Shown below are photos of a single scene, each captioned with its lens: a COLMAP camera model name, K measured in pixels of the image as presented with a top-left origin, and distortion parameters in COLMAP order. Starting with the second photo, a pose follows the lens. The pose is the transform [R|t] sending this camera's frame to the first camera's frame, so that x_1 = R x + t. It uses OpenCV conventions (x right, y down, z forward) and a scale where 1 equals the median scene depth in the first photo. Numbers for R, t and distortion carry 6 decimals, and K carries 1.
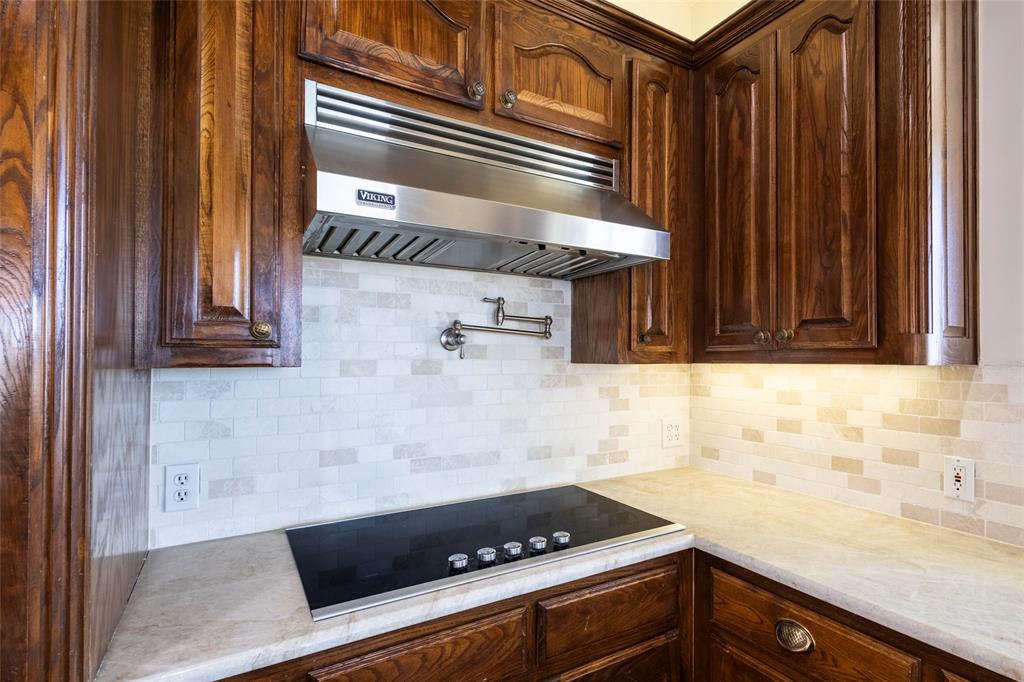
lens RADIAL K [[504.3, 0, 553.5], [0, 504.3, 350.9], [0, 0, 1]] dist [-0.002466, -0.000170]
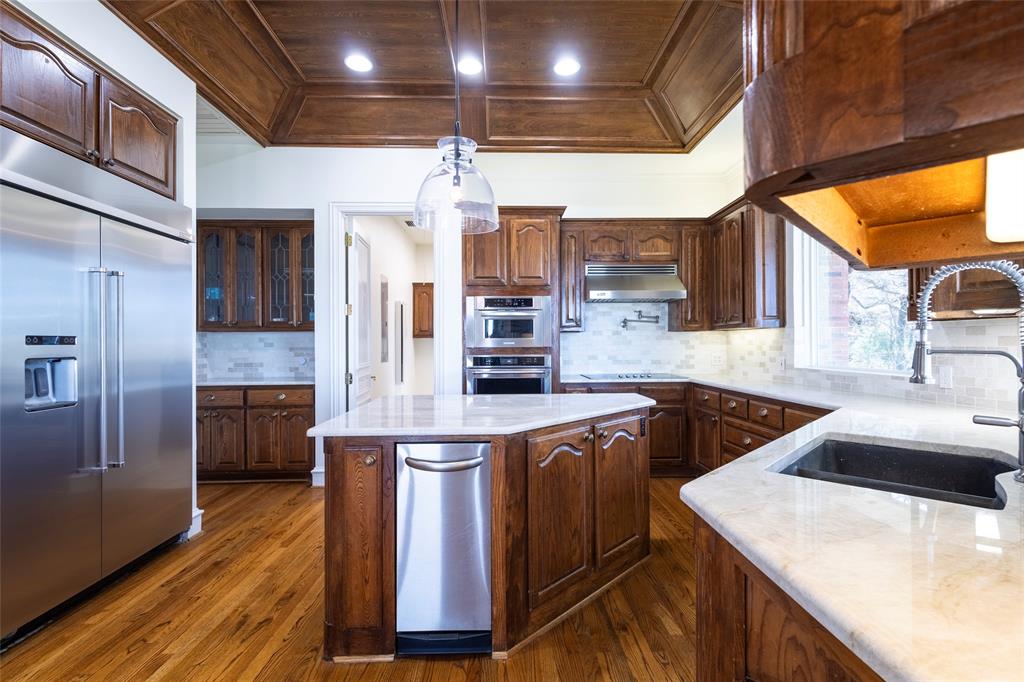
lens RADIAL K [[472.3, 0, 518.7], [0, 472.3, 343.3], [0, 0, 1]] dist [0.004285, -0.001648]
pose [[0.867253, -0.009532, -0.497777, 0.714368], [0.015350, 0.999853, 0.007597, 0.065036], [0.497632, -0.014229, 0.867272, -1.964210]]
